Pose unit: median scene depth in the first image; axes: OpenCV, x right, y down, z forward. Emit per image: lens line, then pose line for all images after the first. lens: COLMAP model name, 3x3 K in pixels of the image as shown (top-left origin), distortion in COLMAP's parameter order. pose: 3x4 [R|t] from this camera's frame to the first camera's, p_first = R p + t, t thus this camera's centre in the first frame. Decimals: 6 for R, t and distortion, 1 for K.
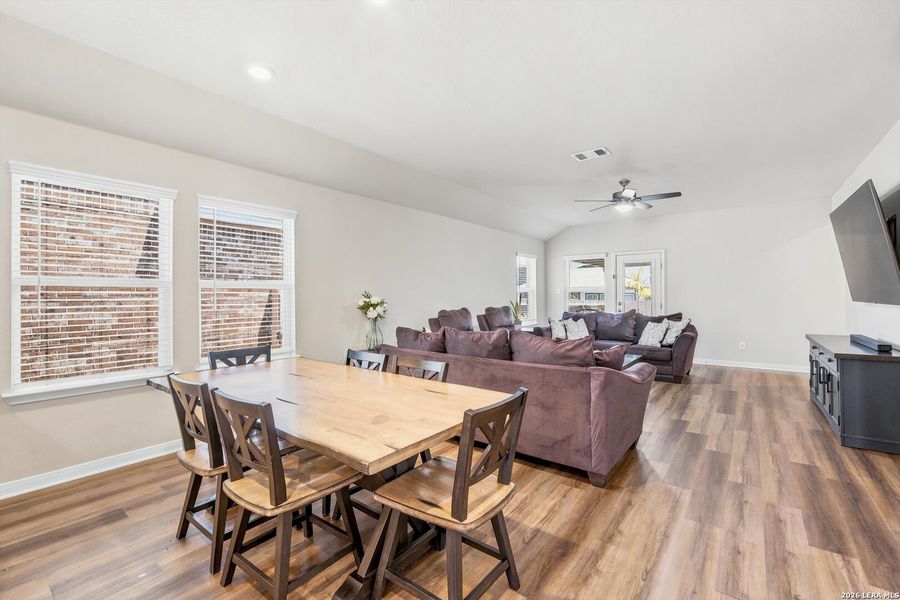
lens RADIAL K [[392.3, 0, 449.0], [0, 392.3, 296.6], [0, 0, 1]] dist [0.000447, -0.004674]
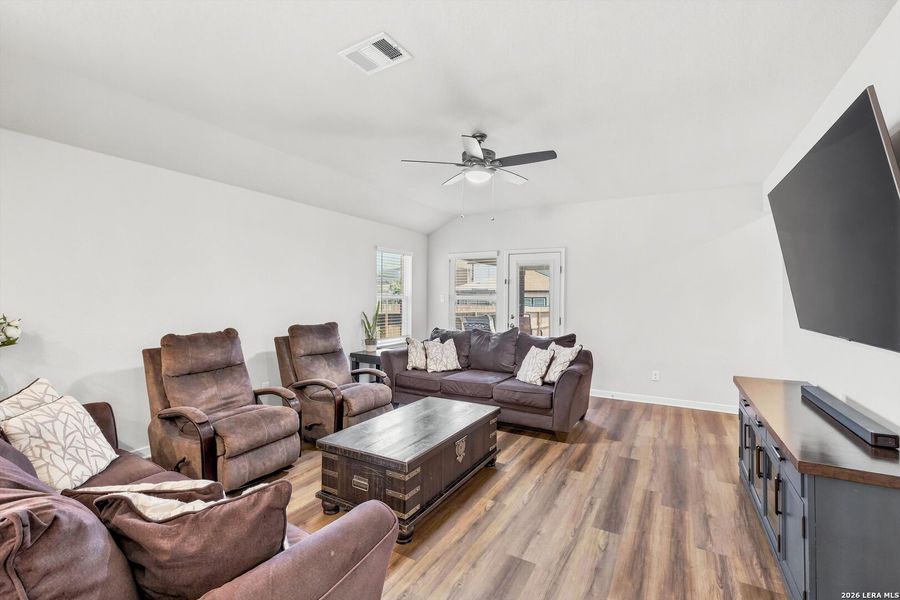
lens RADIAL K [[398.1, 0, 447.9], [0, 398.1, 294.8], [0, 0, 1]] dist [-0.002371, -0.000345]
pose [[0.991898, 0.015177, 0.126126, 0.321033], [-0.014193, 0.999861, -0.008694, -0.025371], [-0.126240, 0.006833, 0.991976, 0.365224]]
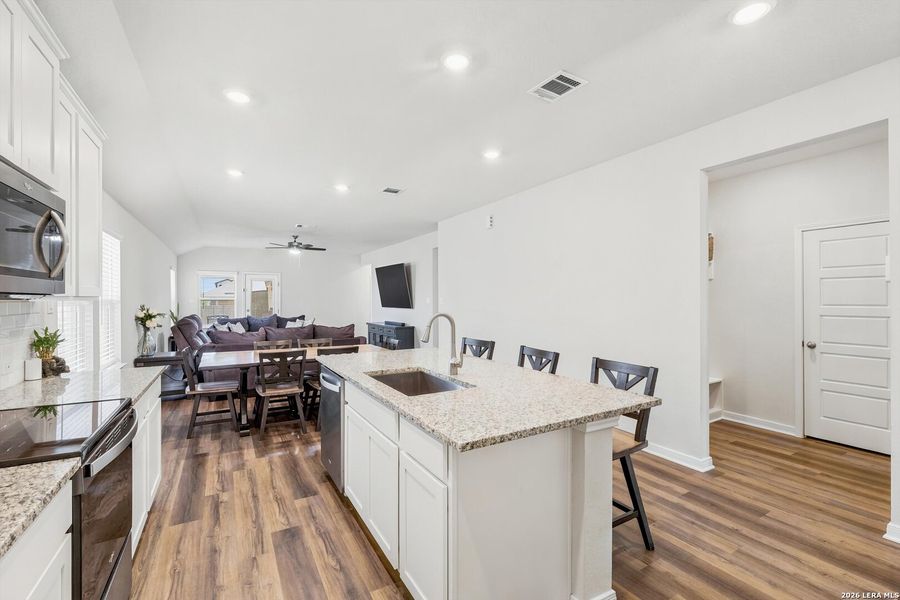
lens RADIAL K [[392.3, 0, 449.0], [0, 392.3, 296.6], [0, 0, 1]] dist [0.000447, -0.004674]
pose [[0.383294, 0.009297, 0.923579, -0.824748], [0.002164, 0.999938, -0.010964, -0.019559], [-0.923624, 0.006201, 0.383250, -0.222795]]
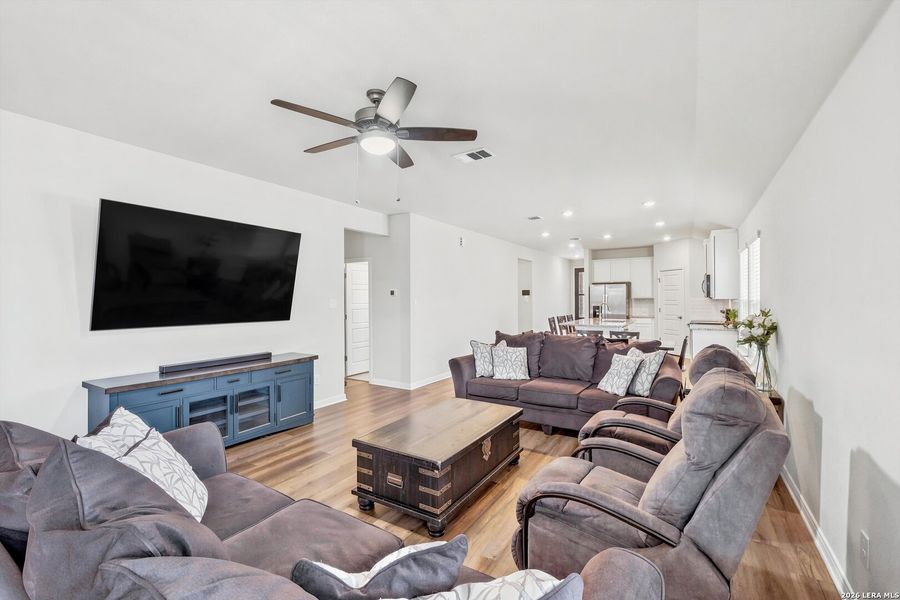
lens RADIAL K [[392.3, 0, 449.0], [0, 392.3, 296.6], [0, 0, 1]] dist [0.000447, -0.004674]
pose [[-0.994921, 0.009369, -0.100226, 0.411211], [0.009521, 0.999954, -0.001036, -0.036338], [0.100212, -0.001985, -0.994964, 1.511859]]
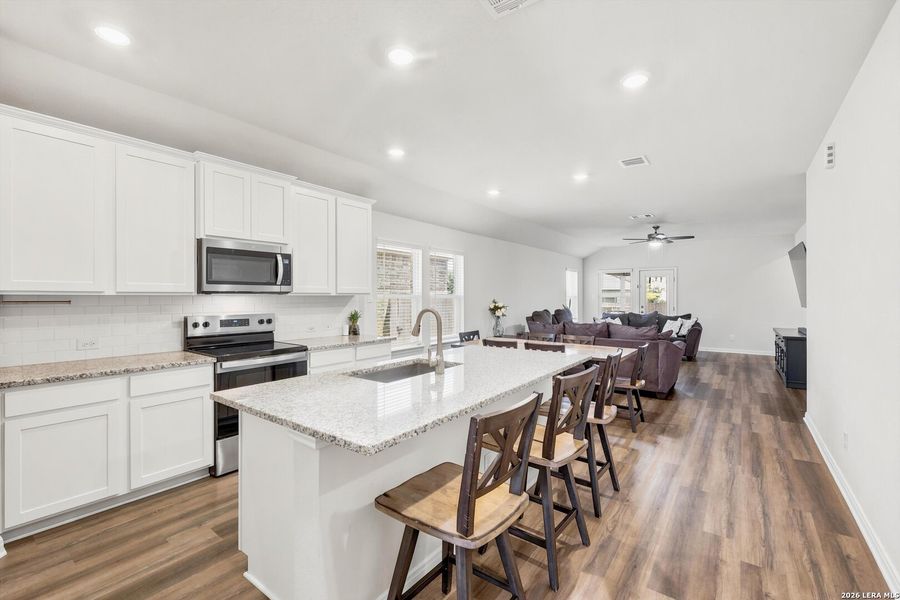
lens RADIAL K [[392.3, 0, 449.0], [0, 392.3, 296.6], [0, 0, 1]] dist [0.000447, -0.004674]
pose [[0.999879, 0.004687, 0.014840, -0.372241], [-0.004681, 0.999989, -0.000451, -0.019606], [-0.014842, 0.000382, 0.999890, -0.501093]]
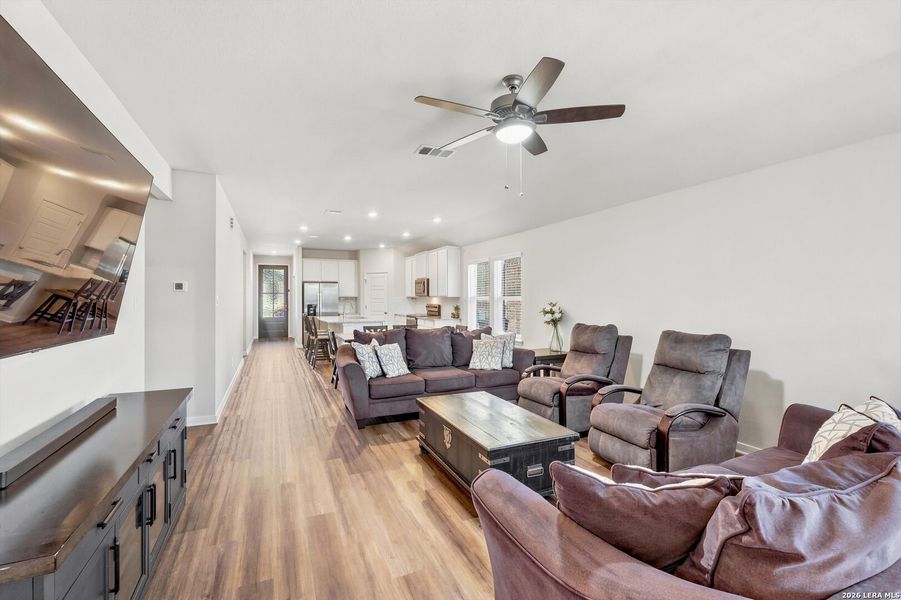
lens RADIAL K [[392.8, 0, 449.5], [0, 392.8, 296.6], [0, 0, 1]] dist [0.000447, -0.004674]
pose [[-0.473539, 0.006120, -0.880751, 0.909639], [0.003864, 0.999981, 0.004871, -0.031542], [0.880764, -0.001097, -0.473554, 1.164478]]
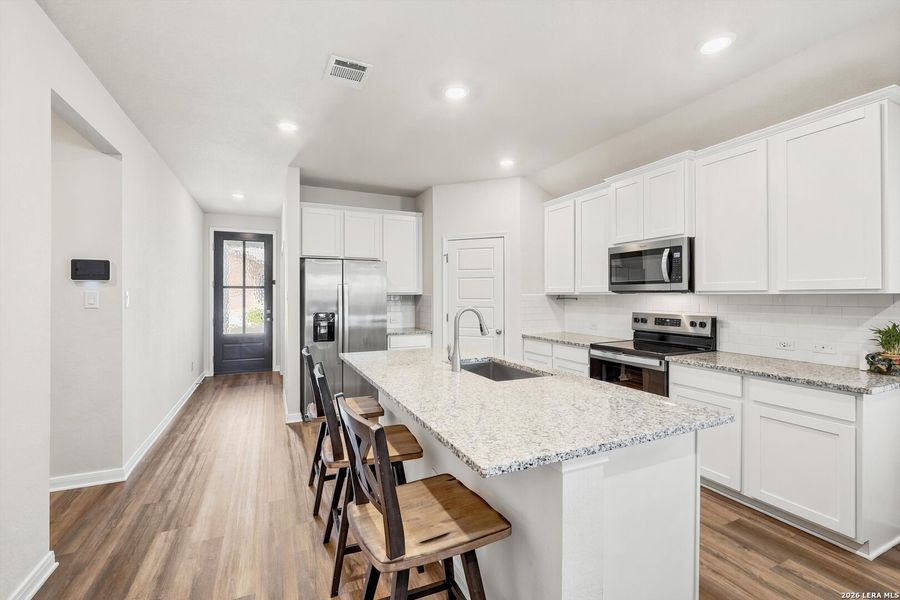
lens RADIAL K [[392.3, 0, 449.0], [0, 392.3, 296.6], [0, 0, 1]] dist [0.000447, -0.004674]
pose [[-0.467697, 0.006798, -0.883863, 0.040450], [0.000587, 0.999973, 0.007380, -0.021973], [0.883889, 0.002933, -0.467688, 0.166269]]
